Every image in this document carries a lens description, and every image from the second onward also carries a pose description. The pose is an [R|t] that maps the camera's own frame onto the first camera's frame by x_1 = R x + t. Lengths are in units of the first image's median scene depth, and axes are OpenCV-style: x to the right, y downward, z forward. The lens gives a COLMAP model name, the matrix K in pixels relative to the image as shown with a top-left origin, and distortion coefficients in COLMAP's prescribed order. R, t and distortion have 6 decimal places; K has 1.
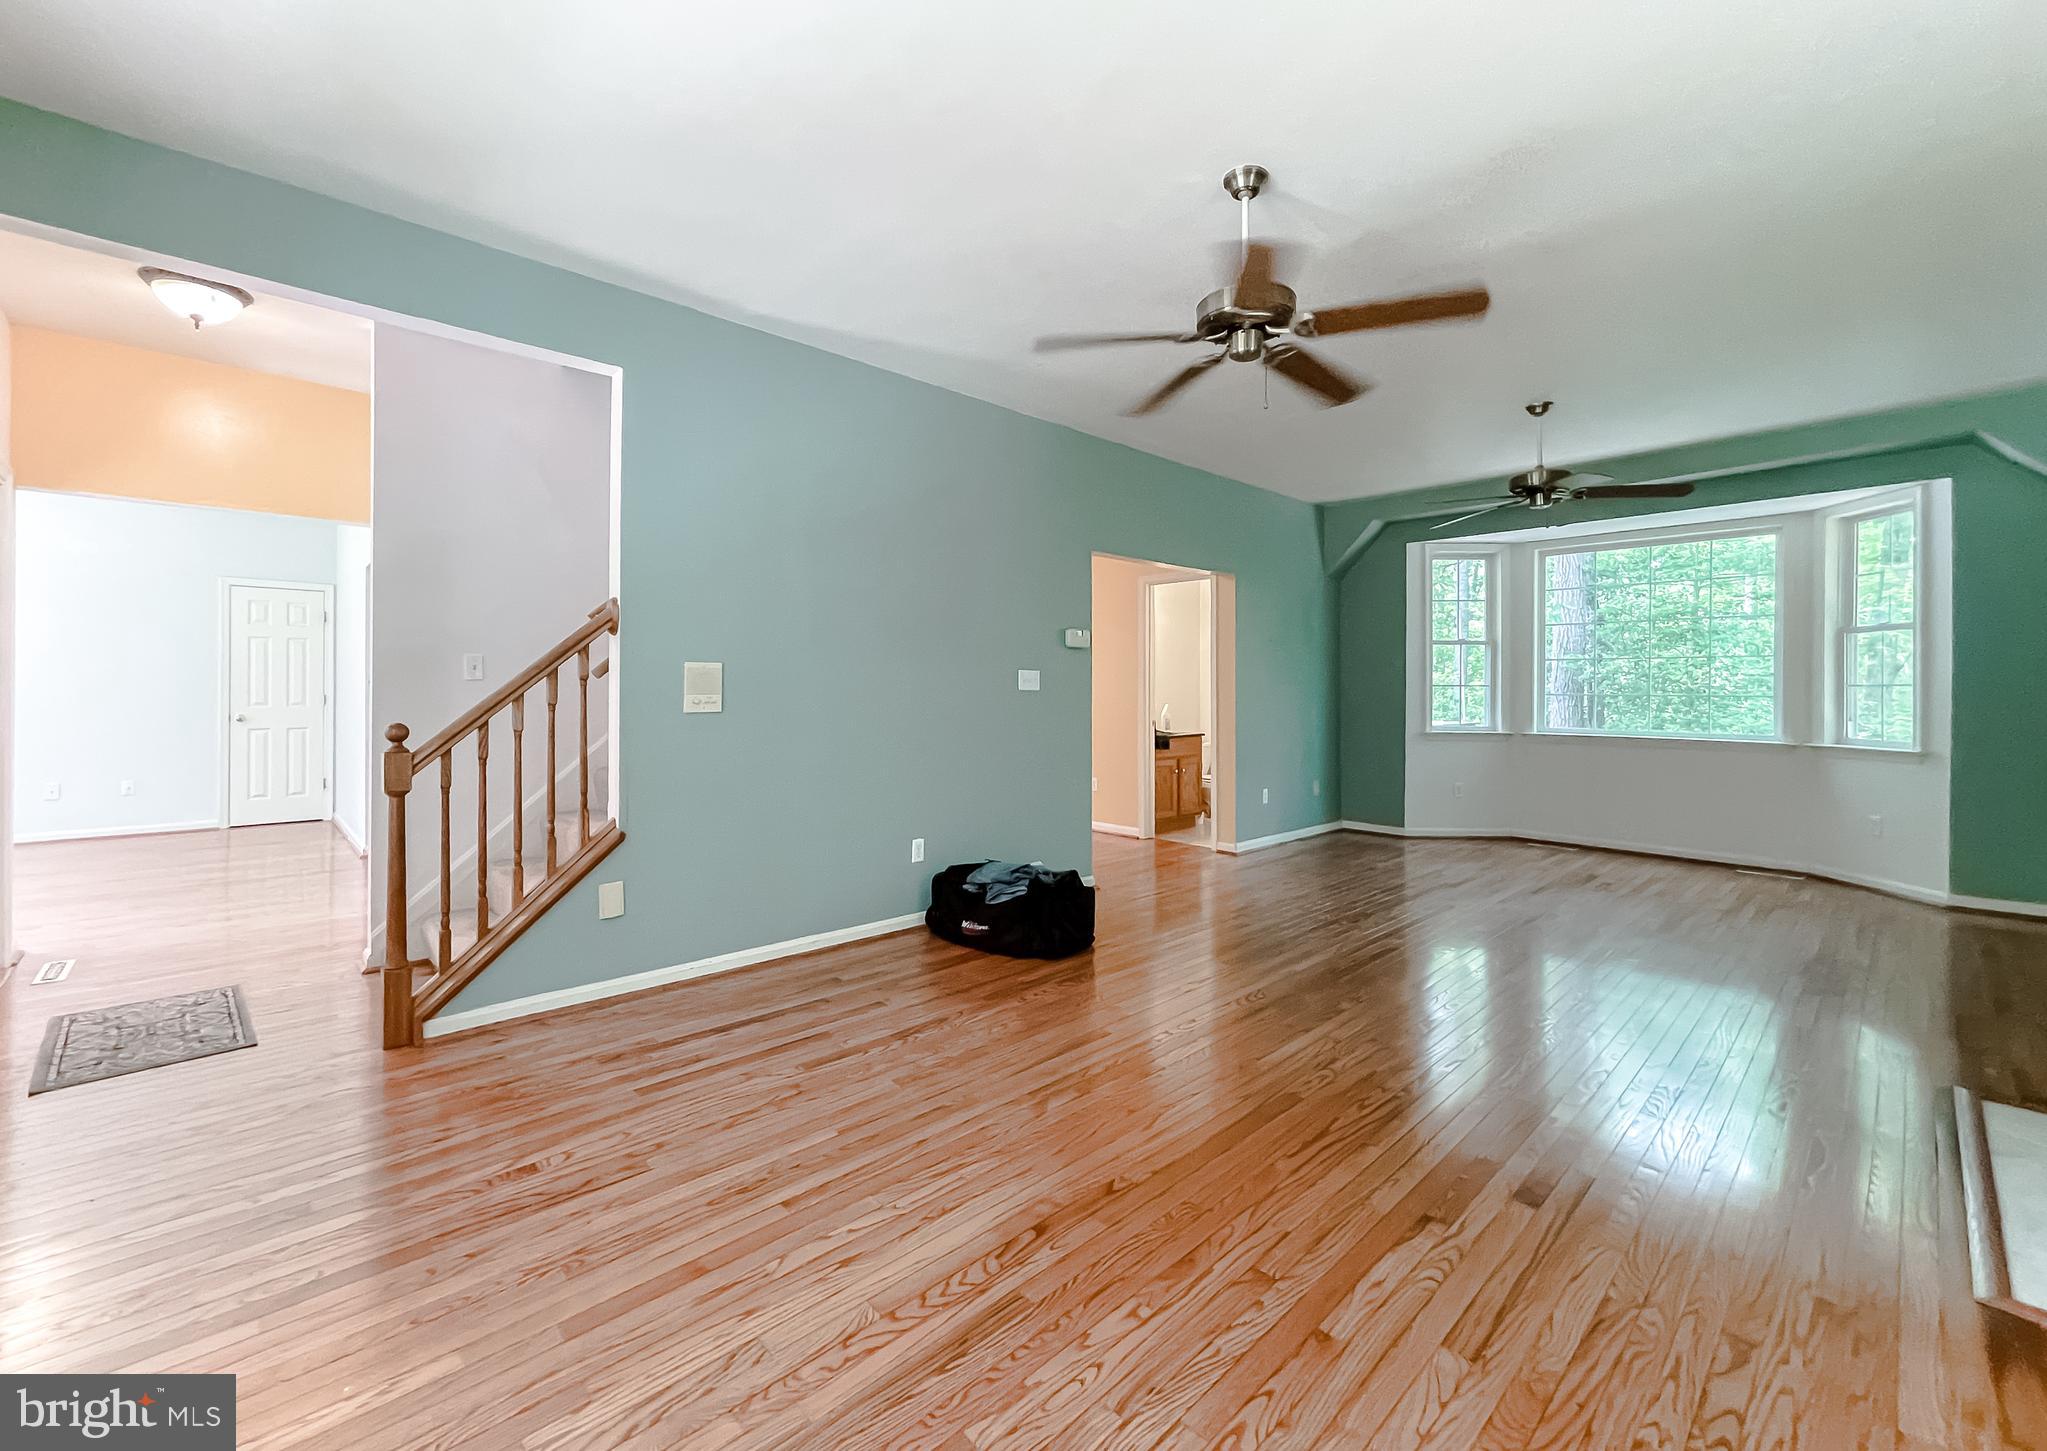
lens RADIAL K [[834.2, 0, 1019.7], [0, 834.2, 689.5], [0, 0, 1]] dist [0.001802, 0.000325]
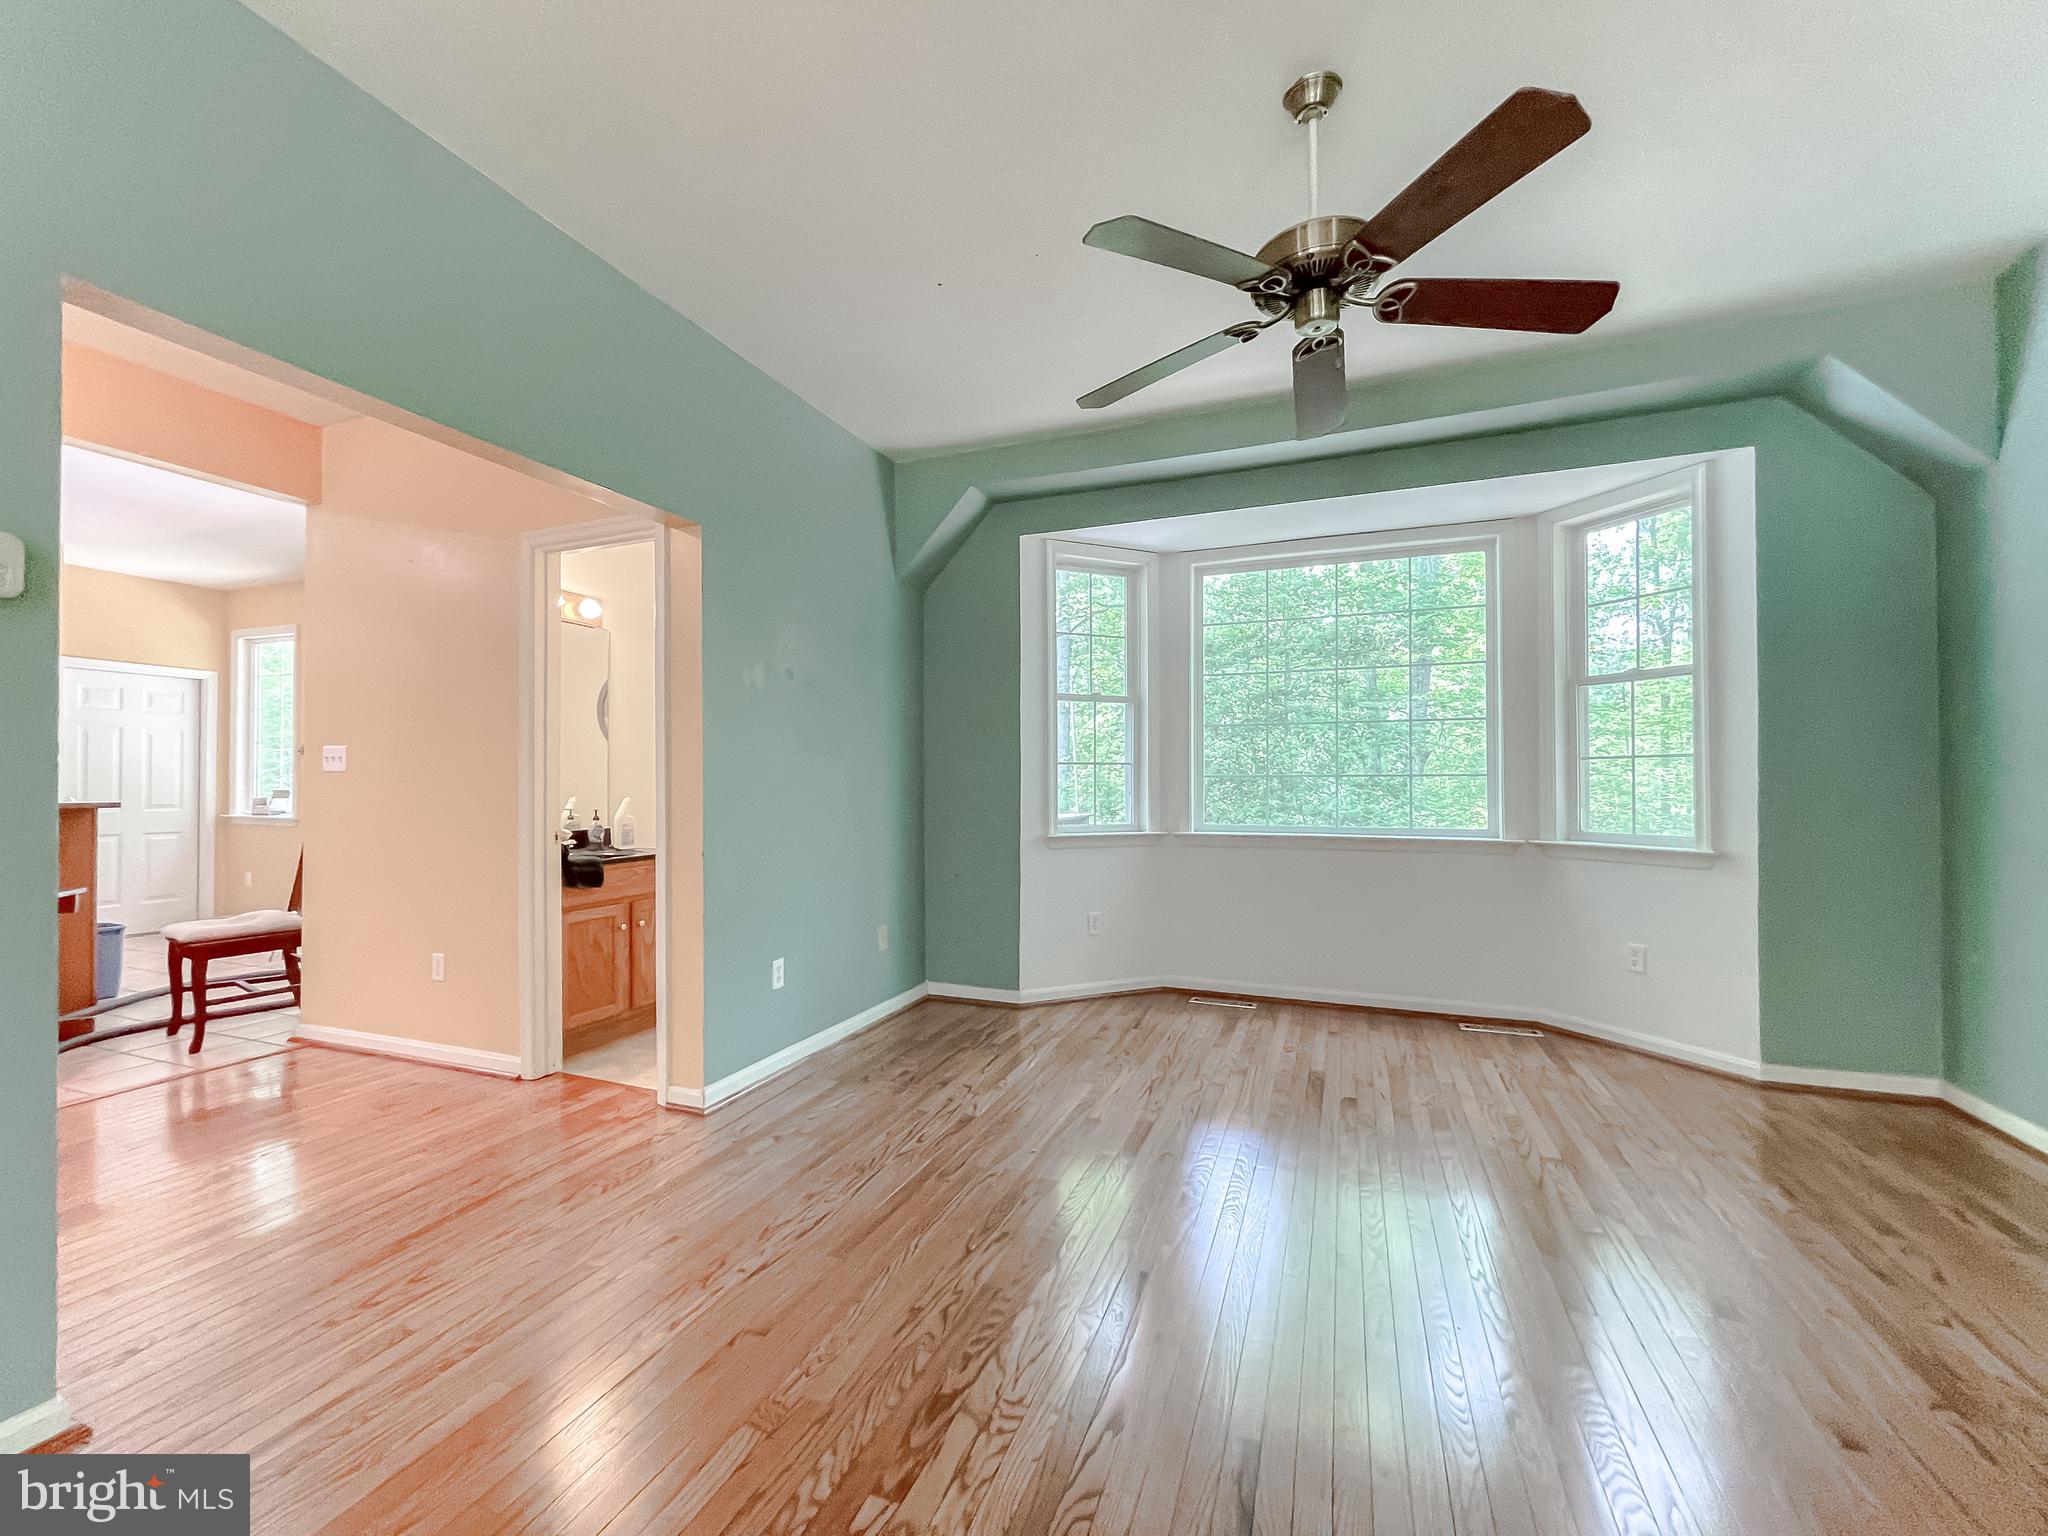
lens RADIAL K [[837.5, 0, 1010.4], [0, 837.5, 778.2], [0, 0, 1]] dist [-0.007213, 0.001133]
pose [[0.907157, -0.003346, 0.420780, 0.230955], [0.006413, 0.999962, -0.005874, 0.012786], [-0.420744, 0.008027, 0.907144, 0.523235]]
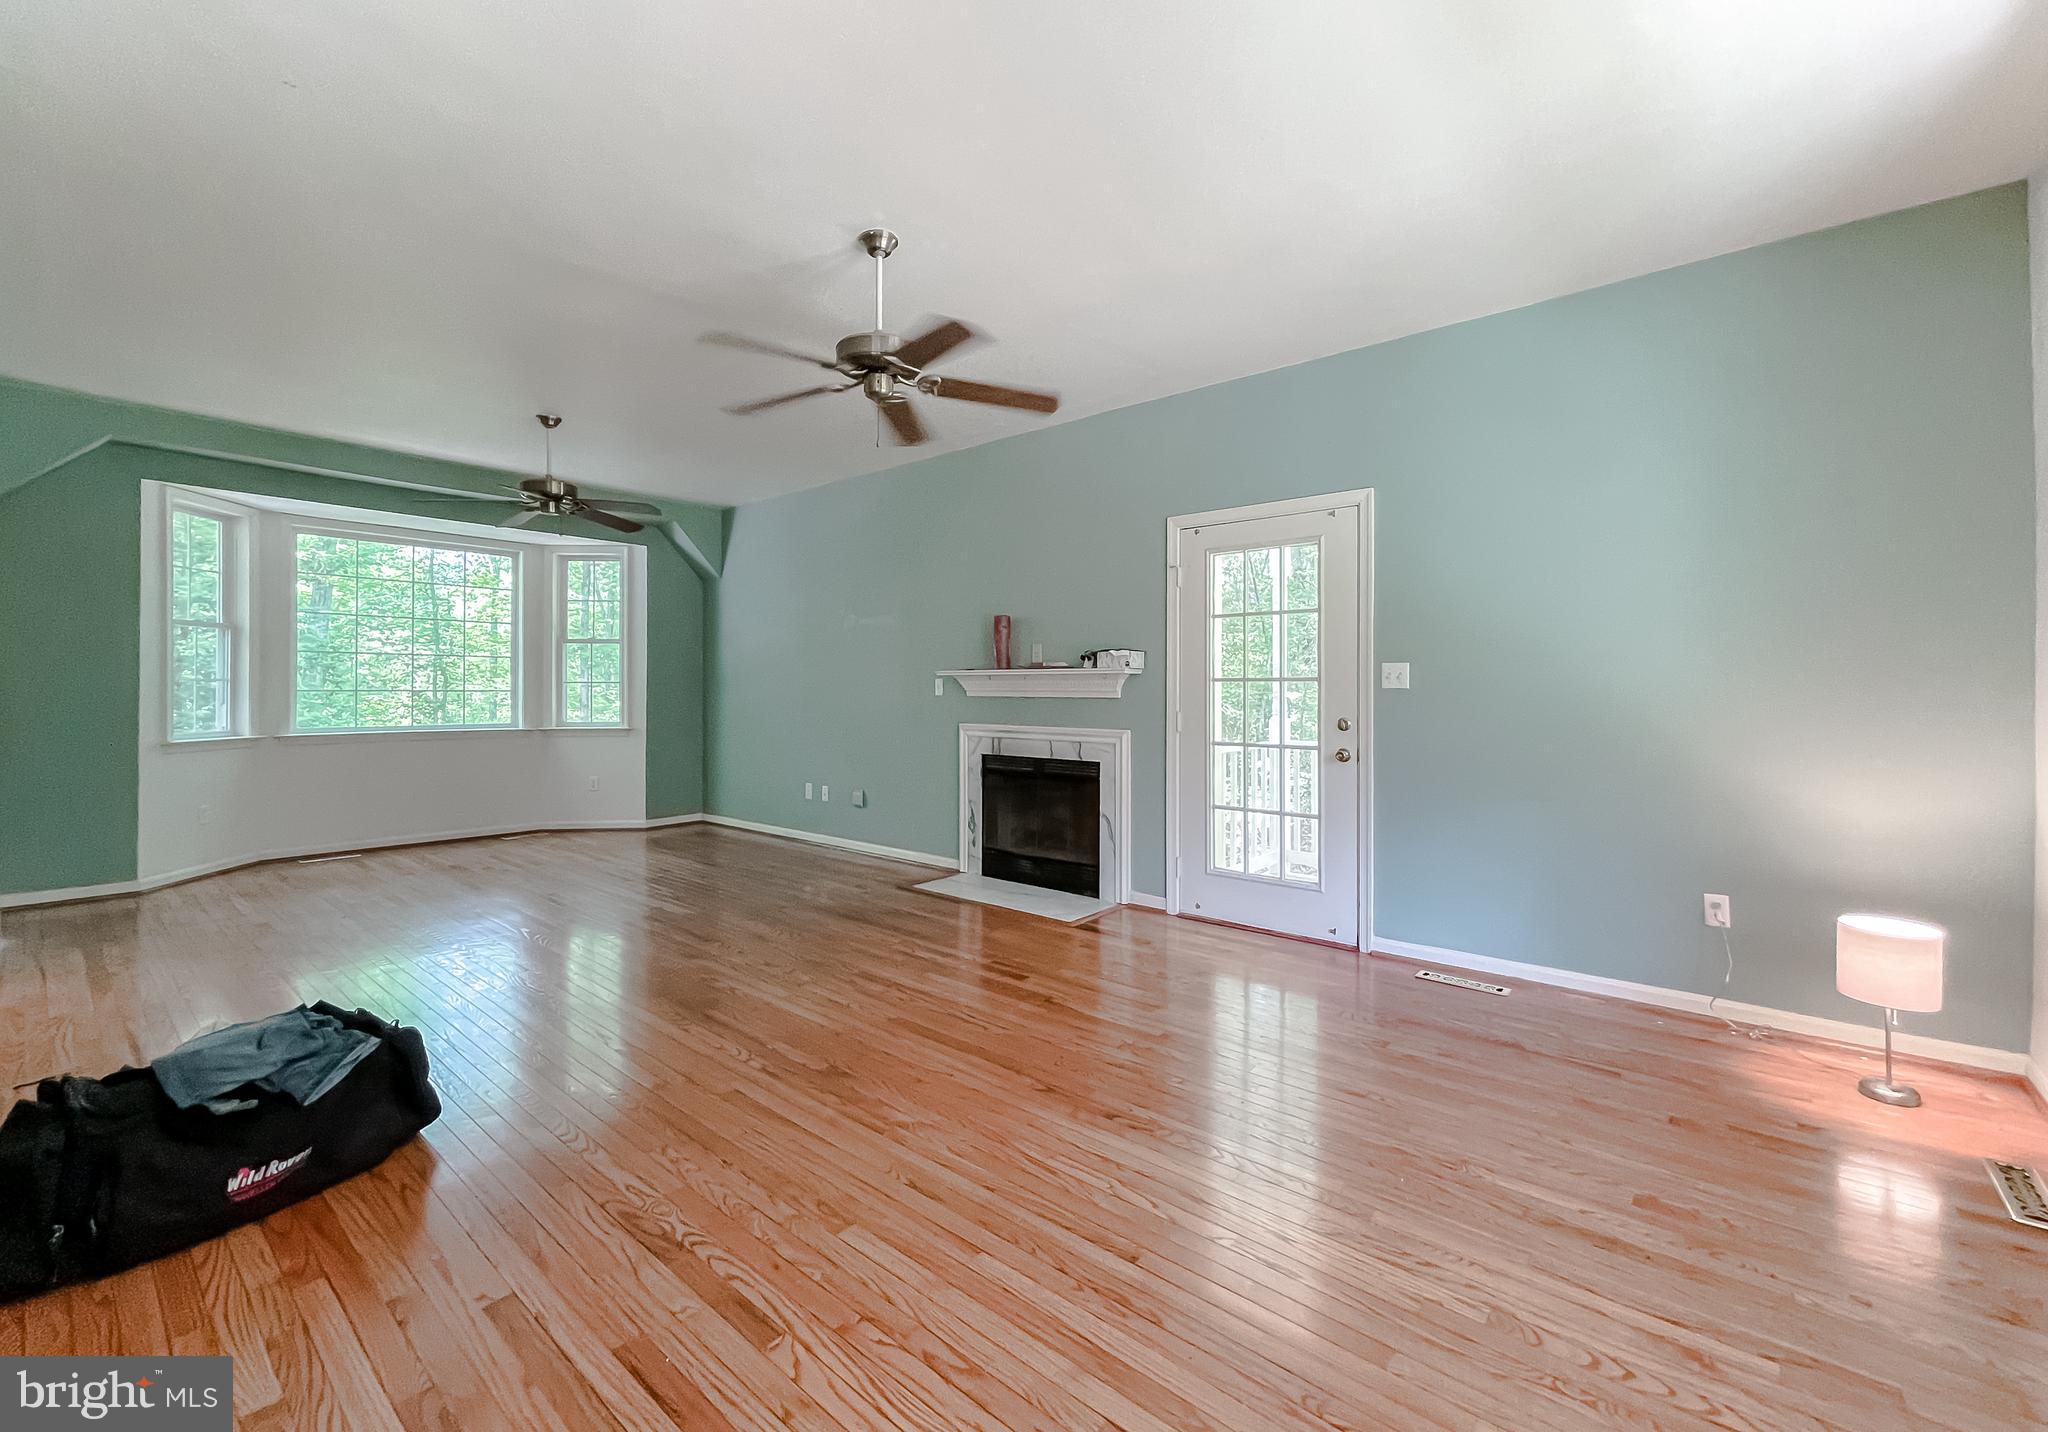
lens RADIAL K [[842.1, 0, 1006.3], [0, 842.1, 690.7], [0, 0, 1]] dist [-0.003310, -0.000267]
pose [[-0.098963, -0.006731, 0.995068, -0.386174], [-0.002454, 0.999976, 0.006521, -0.001227], [-0.995088, -0.001797, -0.098977, 0.406226]]
